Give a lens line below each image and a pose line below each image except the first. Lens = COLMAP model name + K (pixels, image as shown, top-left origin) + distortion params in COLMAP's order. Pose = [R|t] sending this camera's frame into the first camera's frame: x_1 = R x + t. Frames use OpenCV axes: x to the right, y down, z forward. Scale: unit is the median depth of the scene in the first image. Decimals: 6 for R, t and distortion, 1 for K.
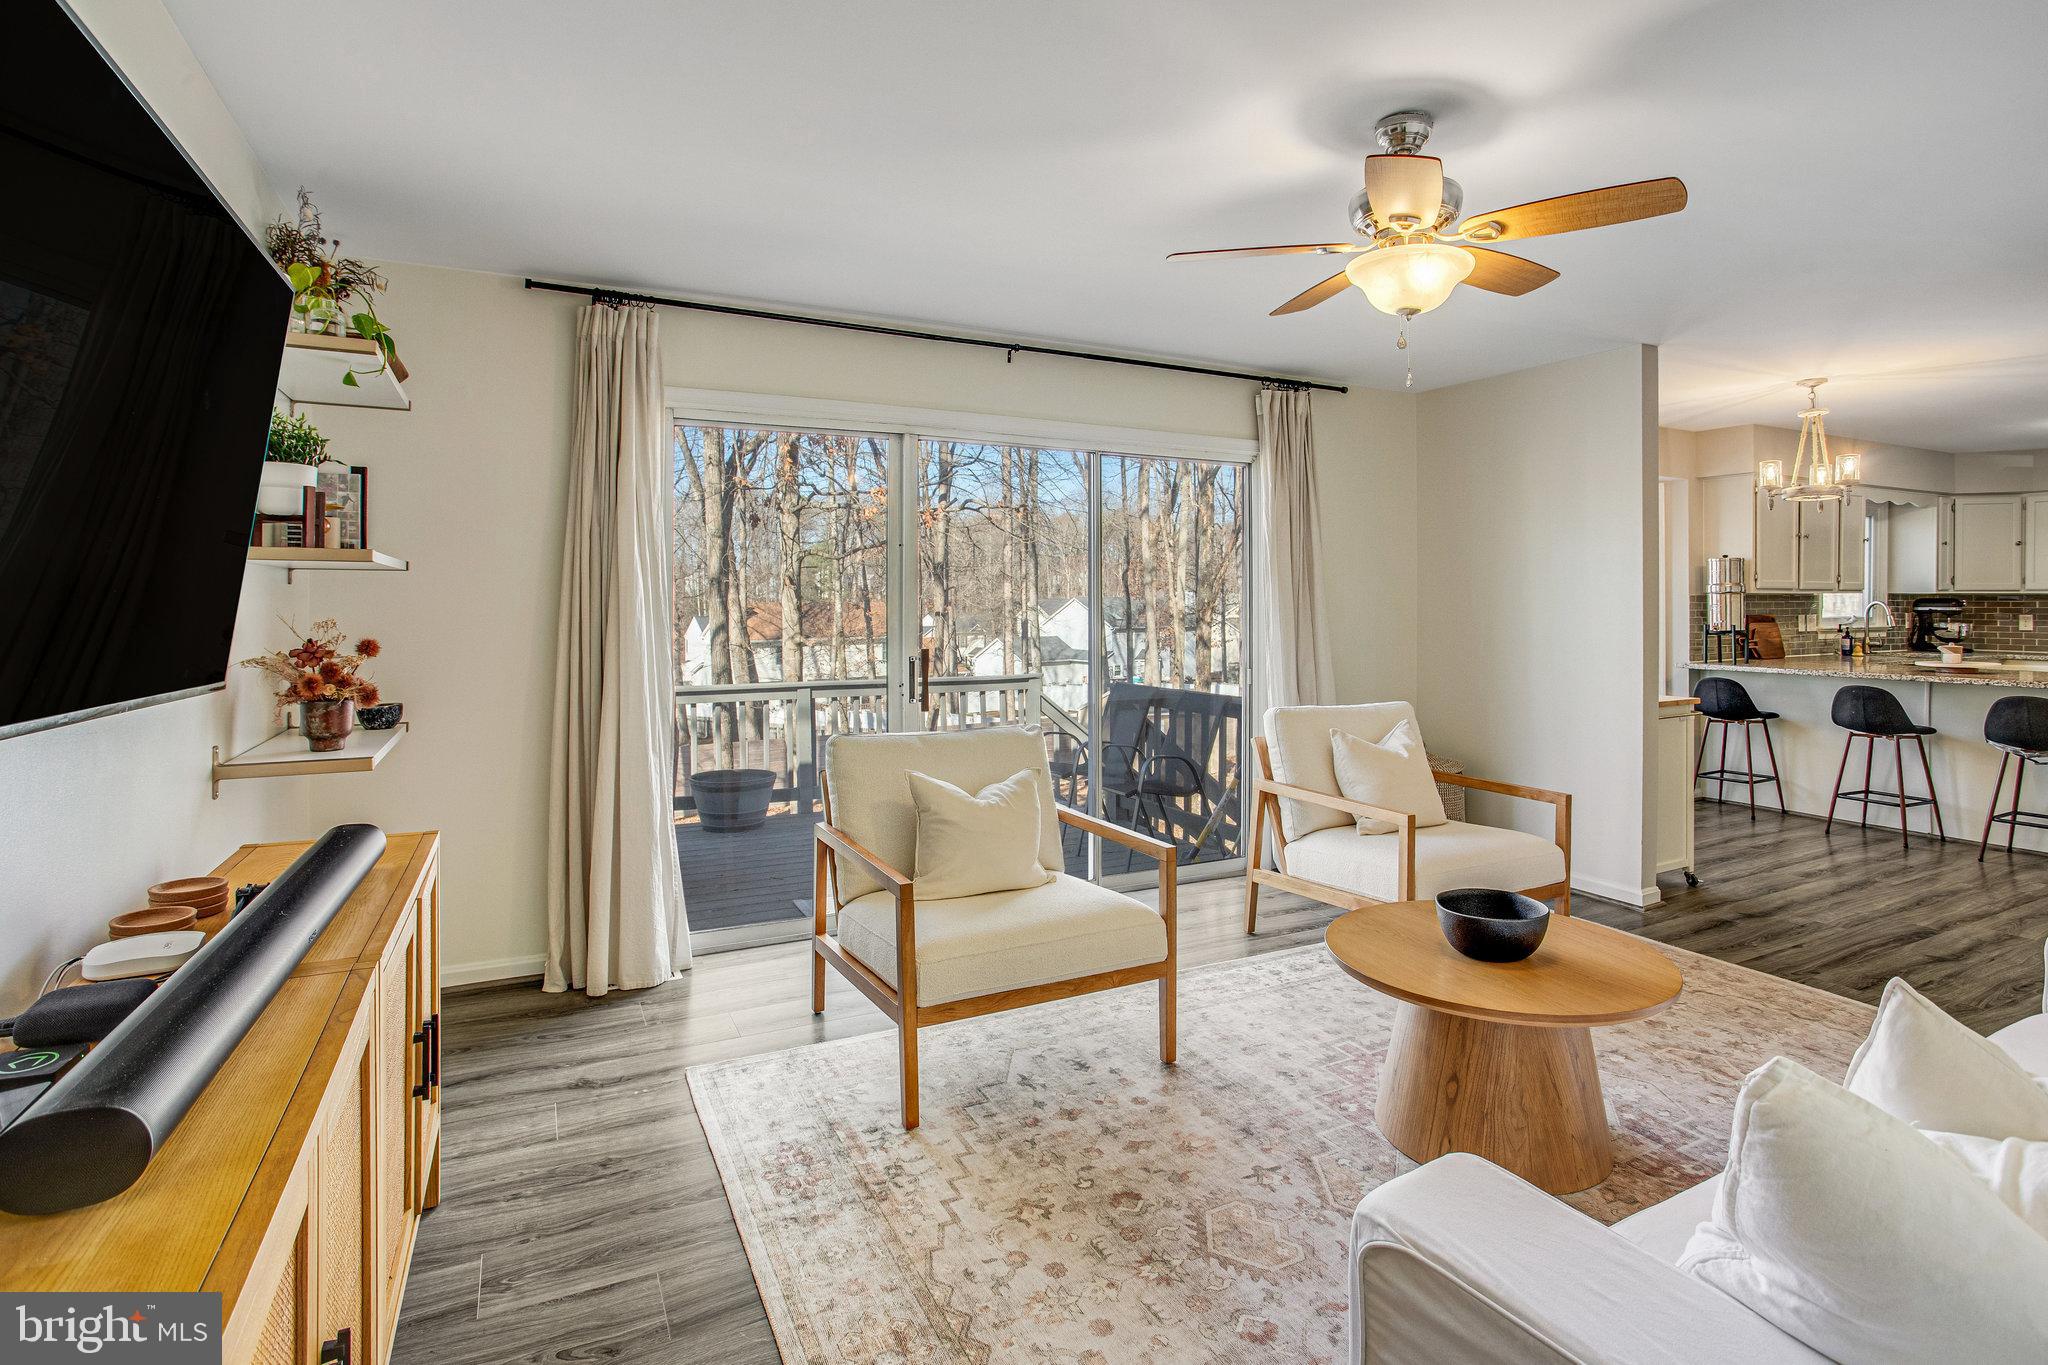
lens RADIAL K [[979.7, 0, 1018.4], [0, 979.7, 610.5], [0, 0, 1]] dist [-0.046429, 0.012459]
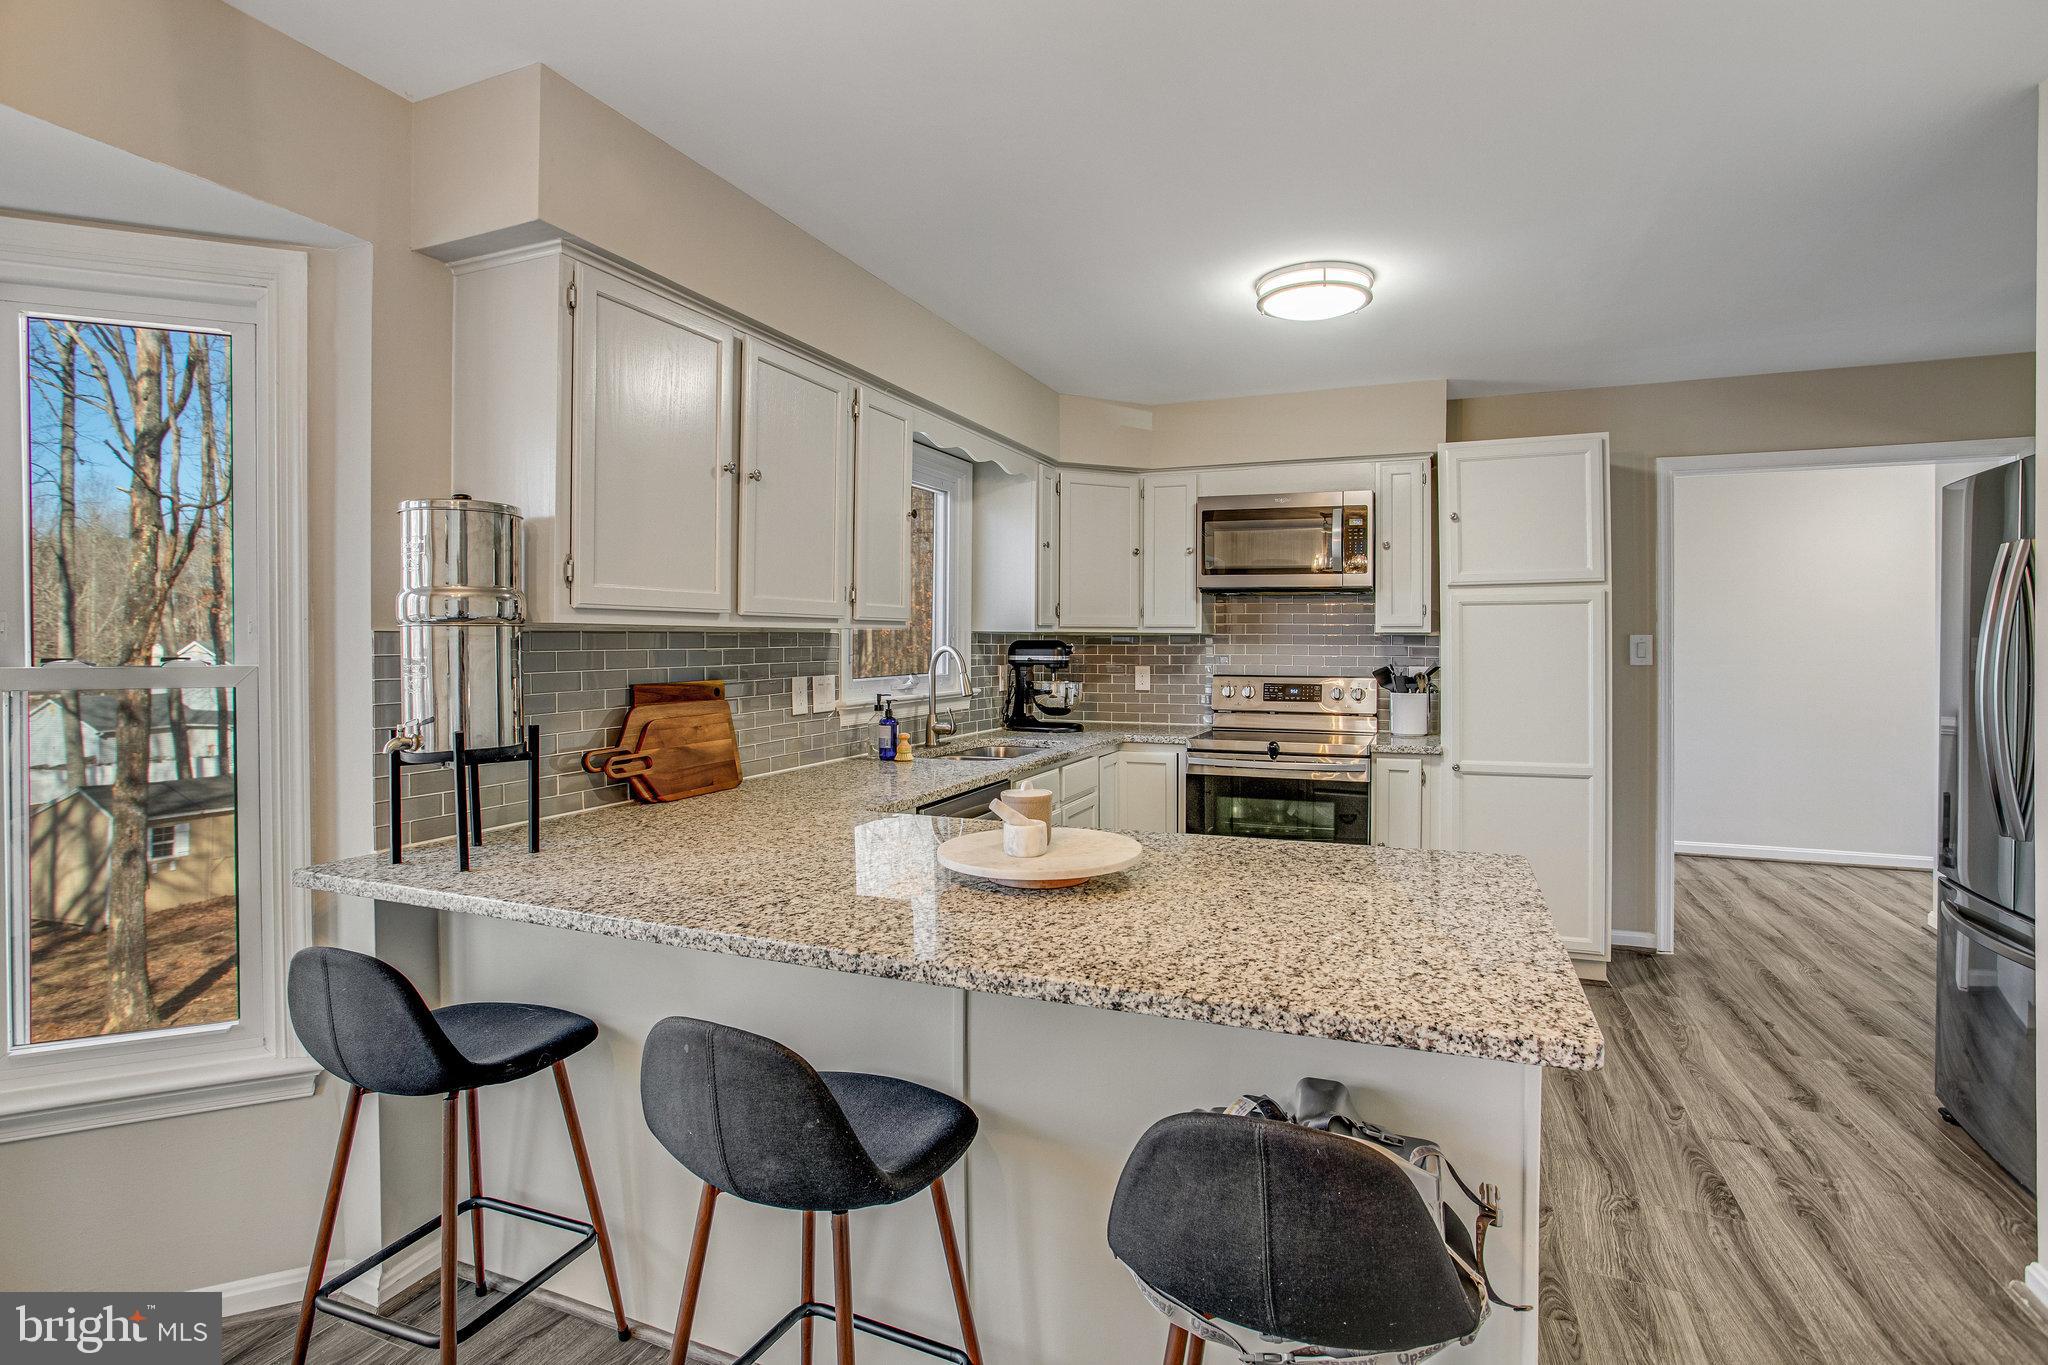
lens RADIAL K [[979.7, 0, 1026.1], [0, 979.7, 667.8], [0, 0, 1]] dist [-0.046429, 0.012459]
pose [[0.746922, -0.016238, 0.664713, 0.576247], [0.005999, 0.999826, 0.017682, -0.007012], [-0.664885, -0.009219, 0.746889, 0.566599]]
